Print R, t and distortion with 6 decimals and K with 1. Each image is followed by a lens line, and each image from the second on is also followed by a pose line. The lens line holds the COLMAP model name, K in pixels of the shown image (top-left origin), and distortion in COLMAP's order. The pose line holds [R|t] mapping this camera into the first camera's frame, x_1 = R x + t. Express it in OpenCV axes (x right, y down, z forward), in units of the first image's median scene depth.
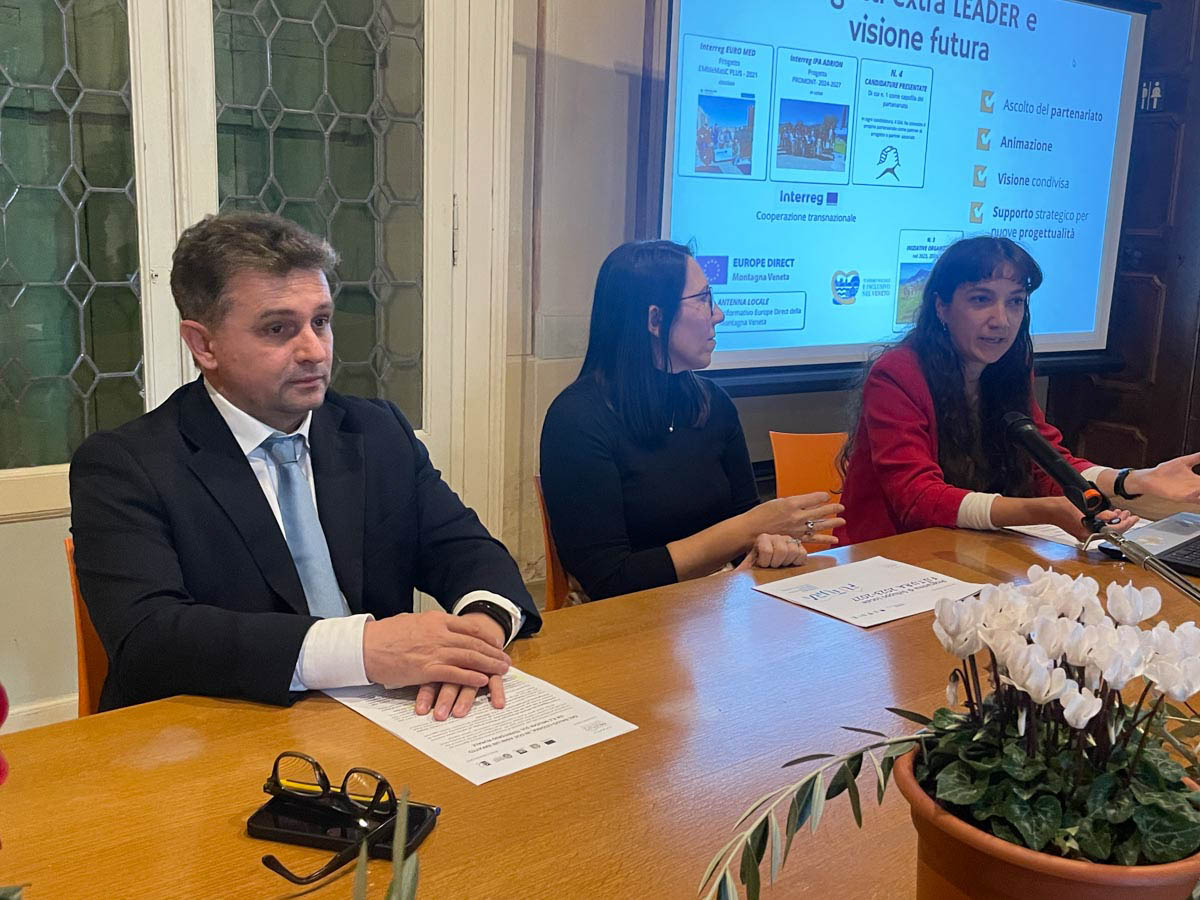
lens RADIAL K [[1203.6, 0, 623.7], [0, 1203.6, 426.0], [0, 0, 1]] dist [0.044079, 0.000000]
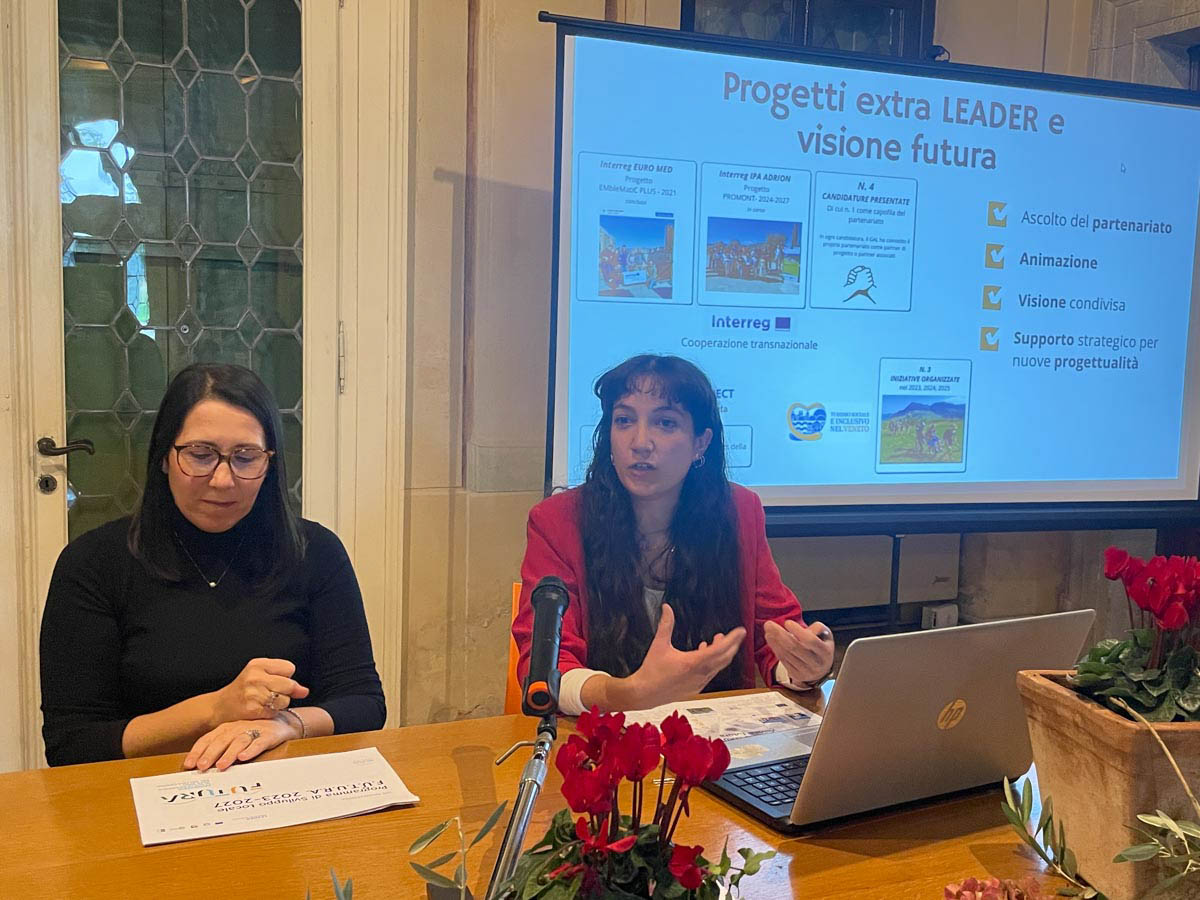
lens RADIAL K [[1203.6, 0, 598.0], [0, 1203.6, 449.0], [0, 0, 1]] dist [0.044079, 0.000000]
pose [[0.967776, 0.019168, -0.251084, 0.274075], [-0.040605, 0.995929, -0.080475, -0.017419], [0.248519, 0.088077, 0.964614, 0.106942]]
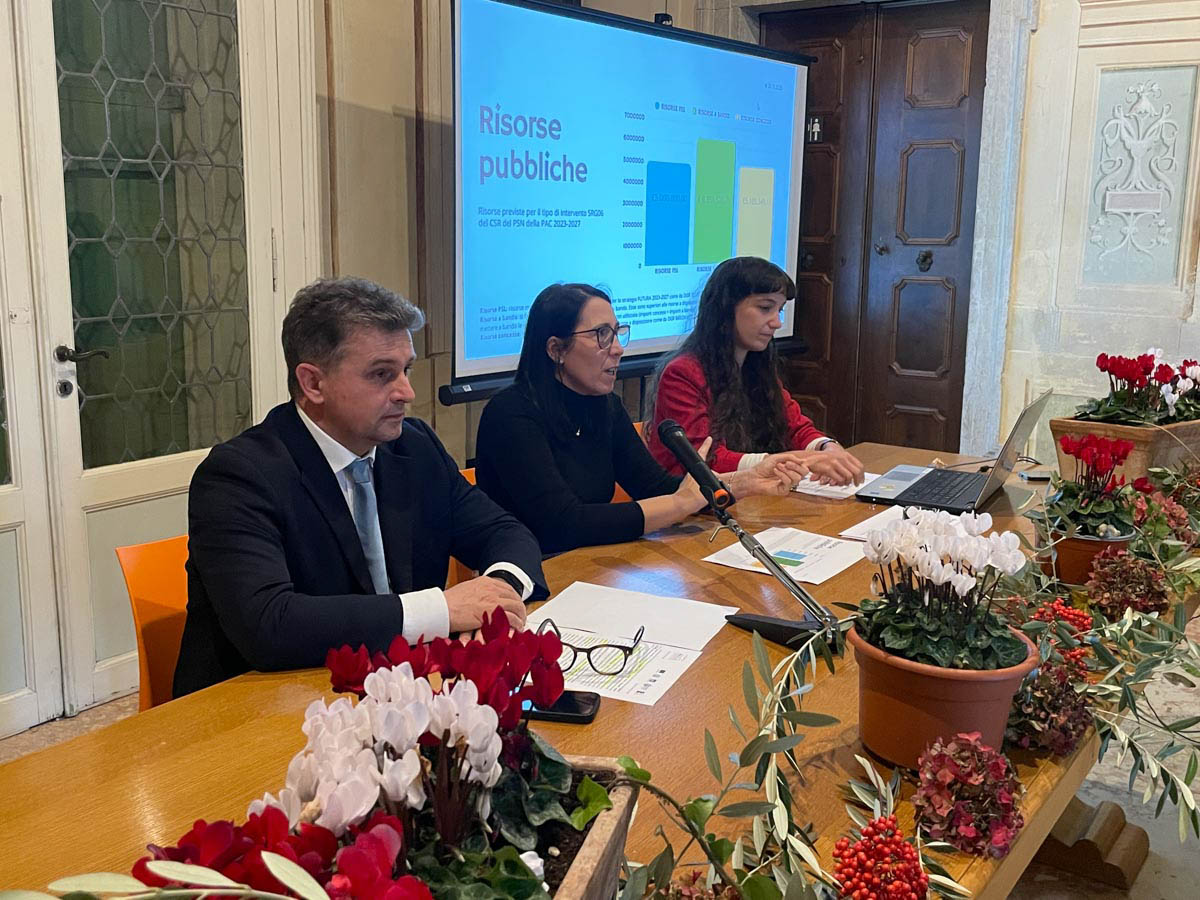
lens RADIAL K [[1140.4, 0, 596.7], [0, 1140.4, 394.9], [0, 0, 1]] dist [0.053120, 0.000000]
pose [[0.968301, -0.057297, 0.243126, -0.103237], [0.060224, 0.998174, -0.004615, -0.012971], [-0.242418, 0.019111, 0.969984, -0.096077]]
